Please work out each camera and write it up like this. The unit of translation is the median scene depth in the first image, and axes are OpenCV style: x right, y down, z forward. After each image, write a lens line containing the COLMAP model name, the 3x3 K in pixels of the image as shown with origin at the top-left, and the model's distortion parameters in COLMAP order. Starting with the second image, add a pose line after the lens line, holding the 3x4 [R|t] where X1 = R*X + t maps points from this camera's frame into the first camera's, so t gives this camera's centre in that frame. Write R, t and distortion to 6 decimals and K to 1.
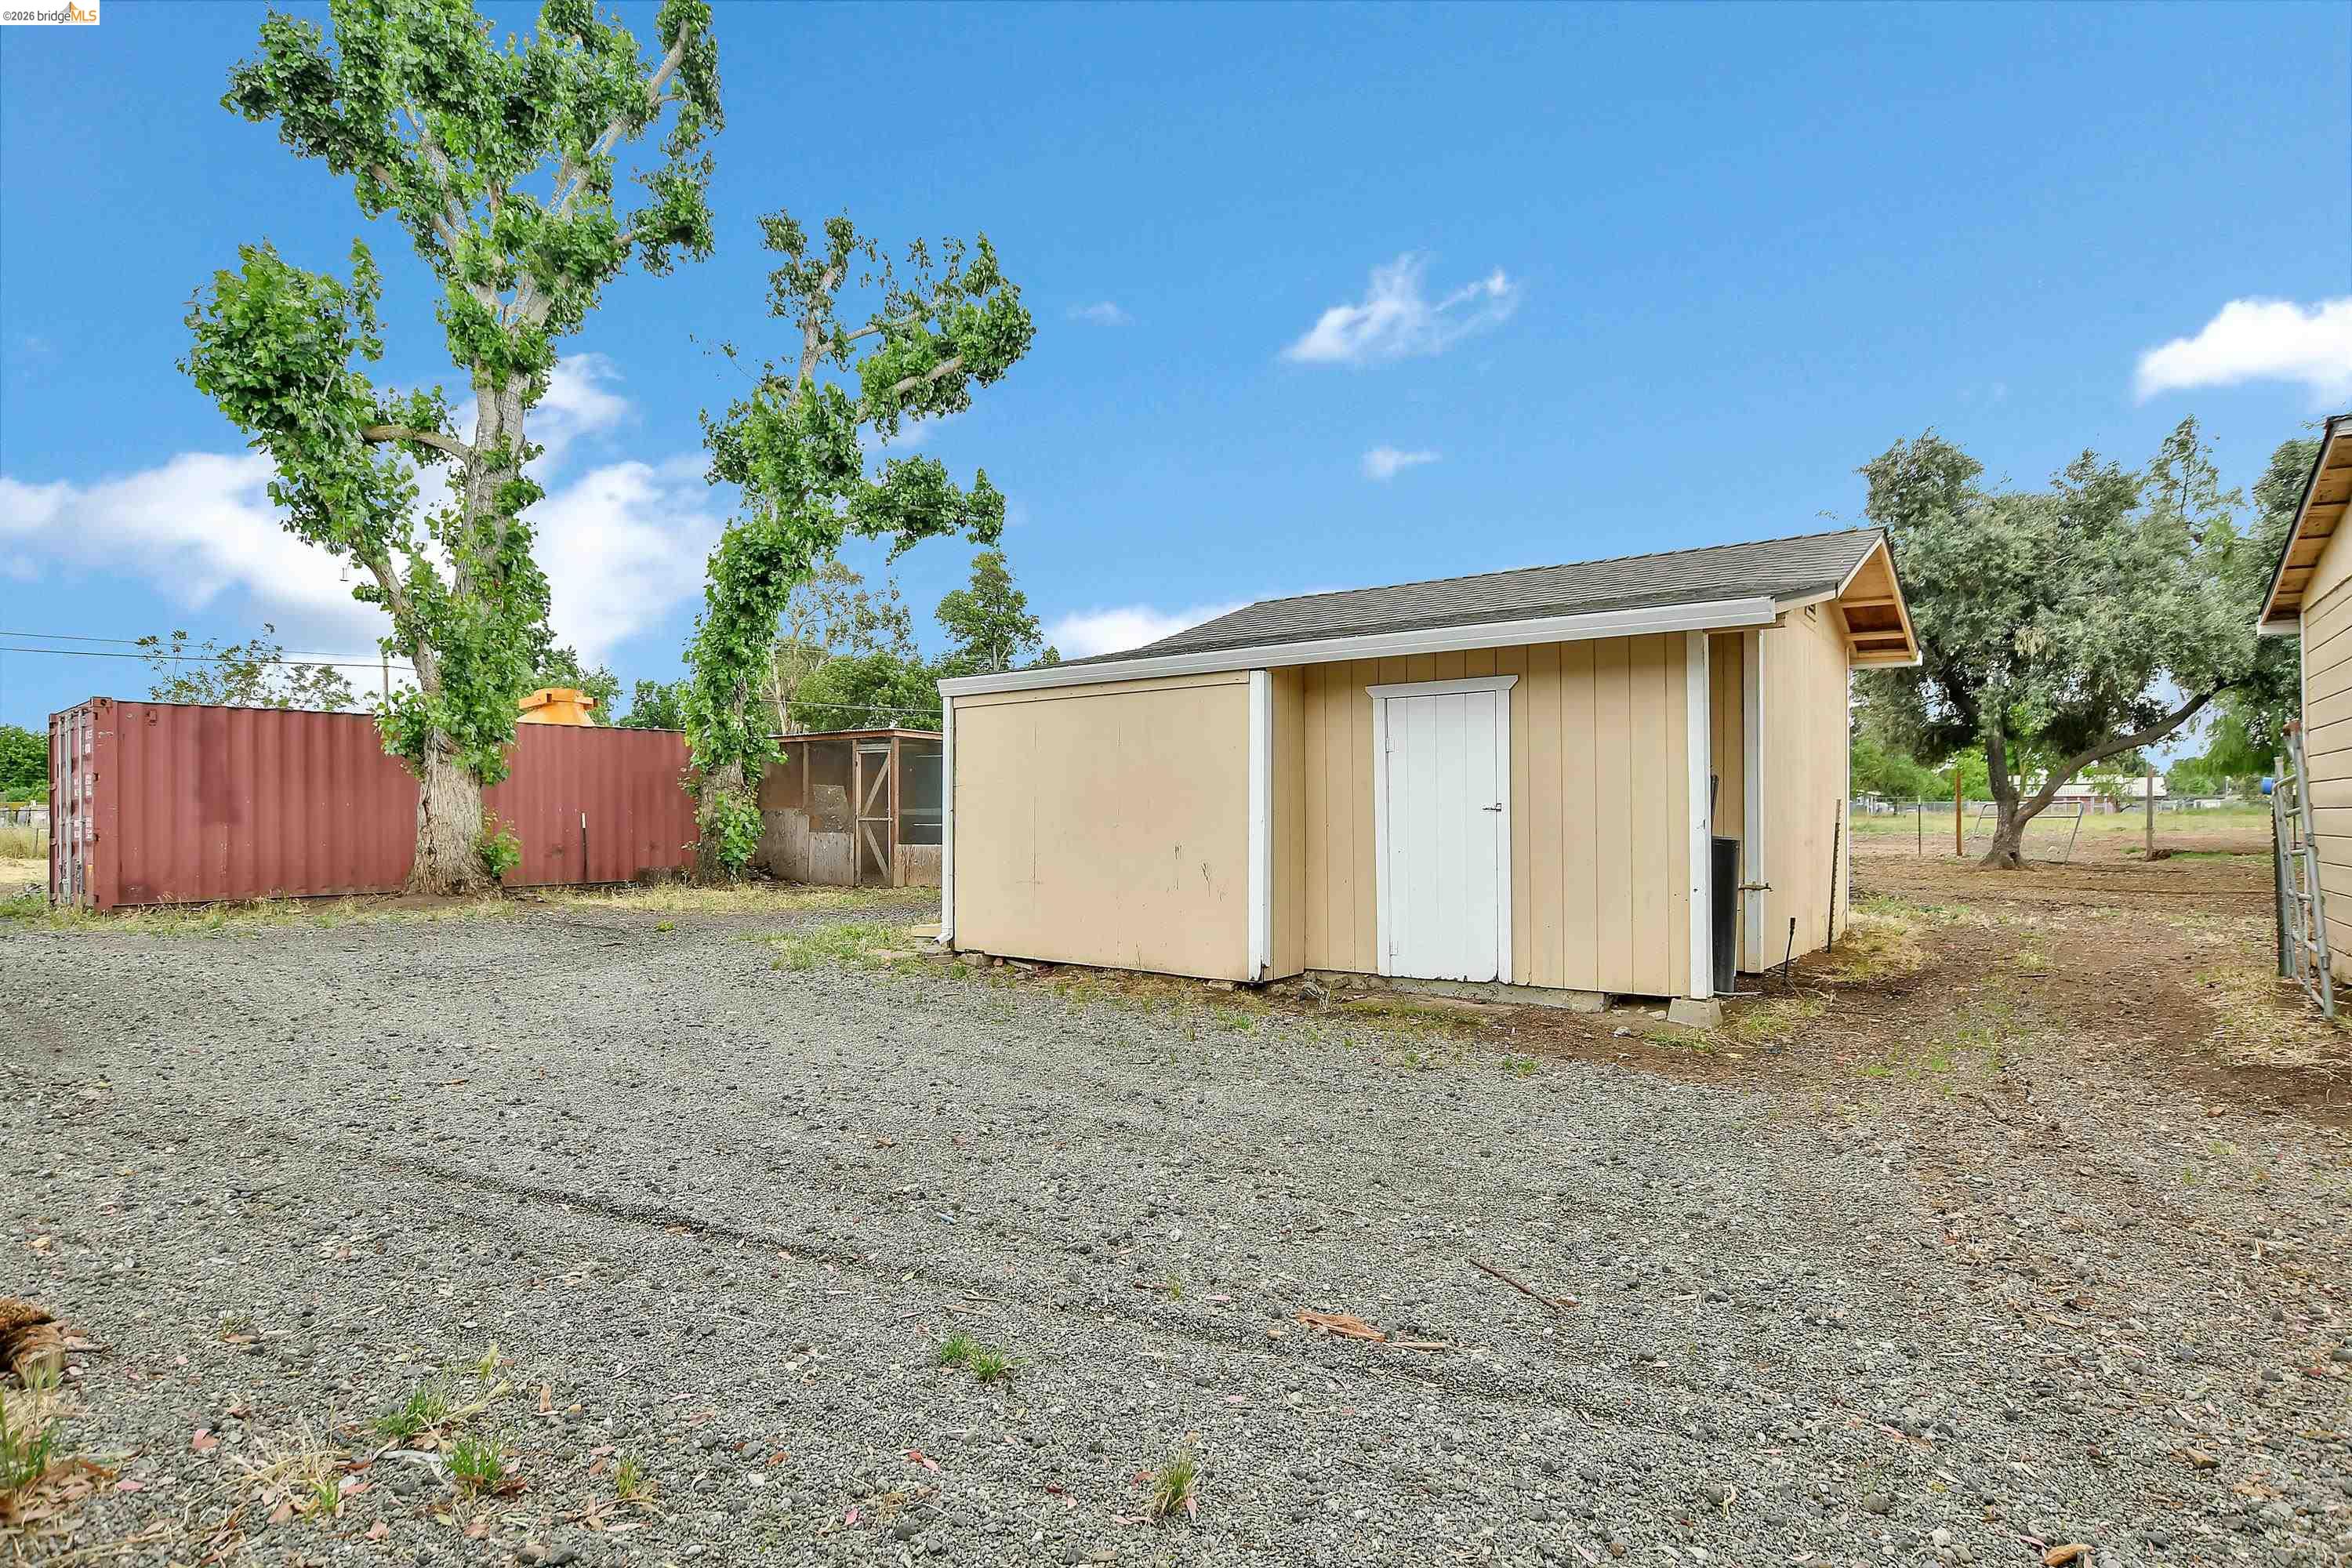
lens RADIAL K [[1206.9, 0, 1174.2], [0, 1206.9, 794.0], [0, 0, 1]] dist [-0.020718, 0.000565]
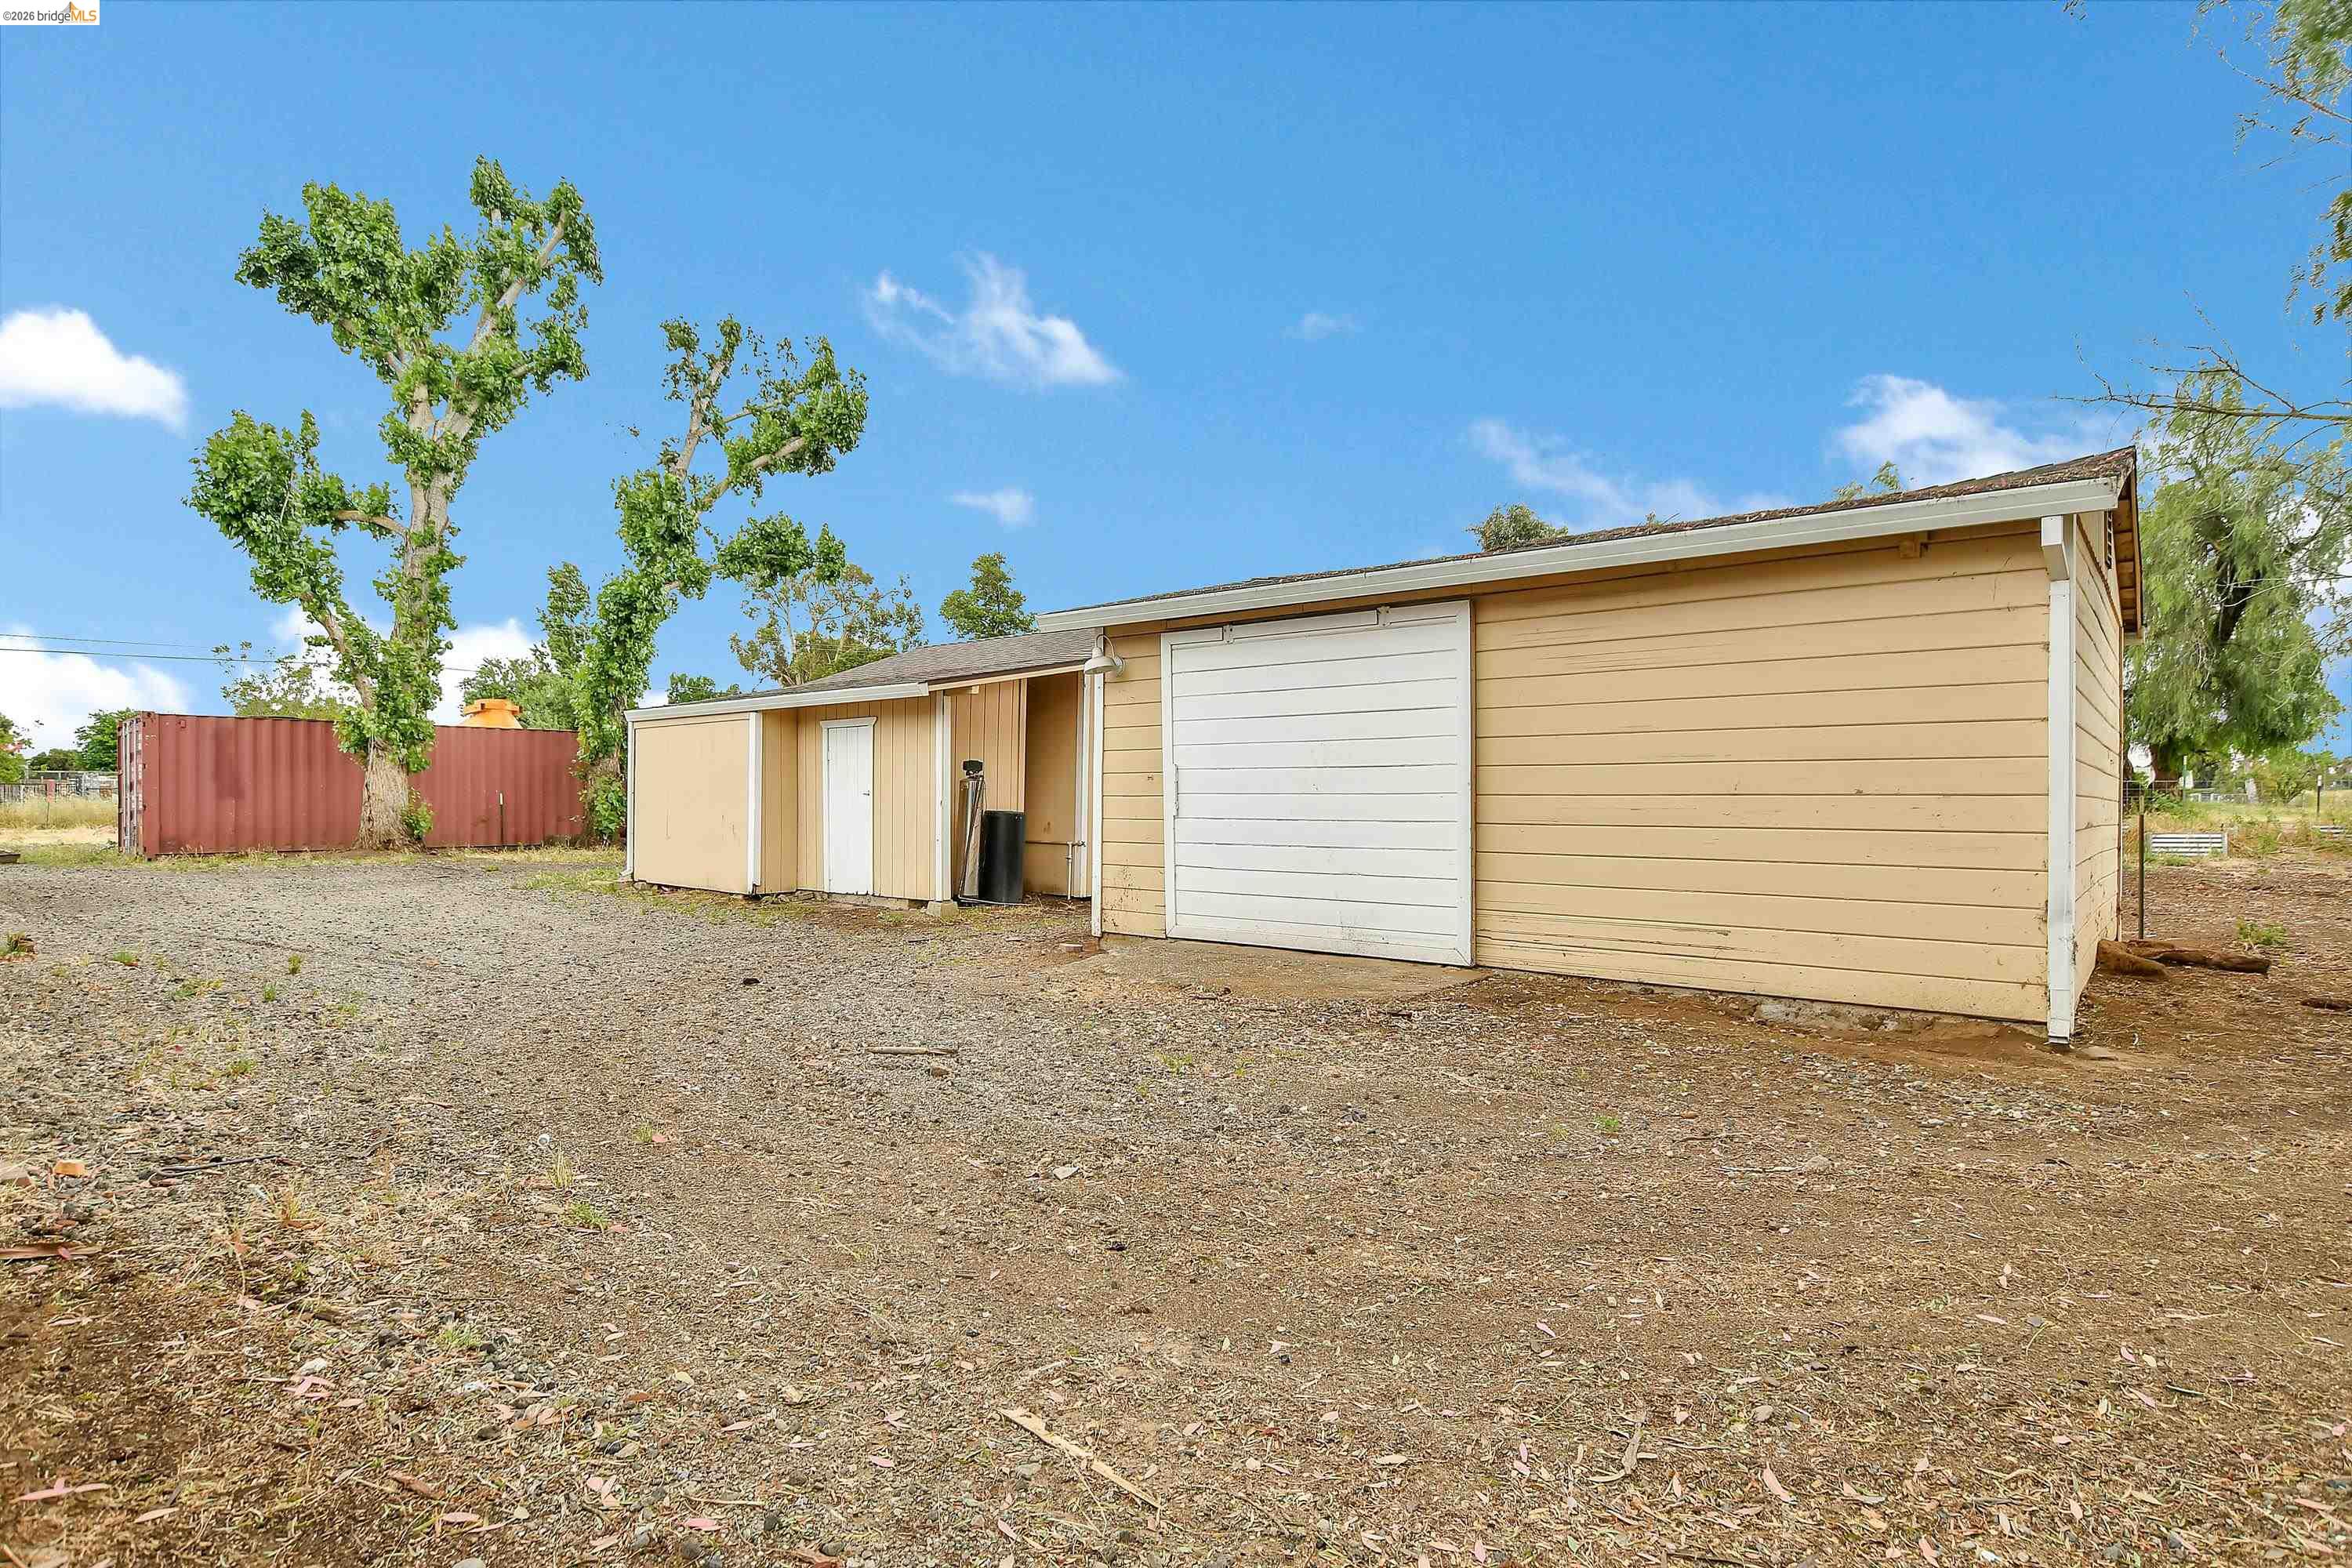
lens RADIAL K [[1206.9, 0, 1174.2], [0, 1206.9, 794.0], [0, 0, 1]] dist [-0.020718, 0.000565]
pose [[0.998212, 0.007661, -0.059274, 0.372684], [-0.006962, 0.999904, 0.011981, -0.005335], [0.059360, -0.011547, 0.998170, -0.323097]]
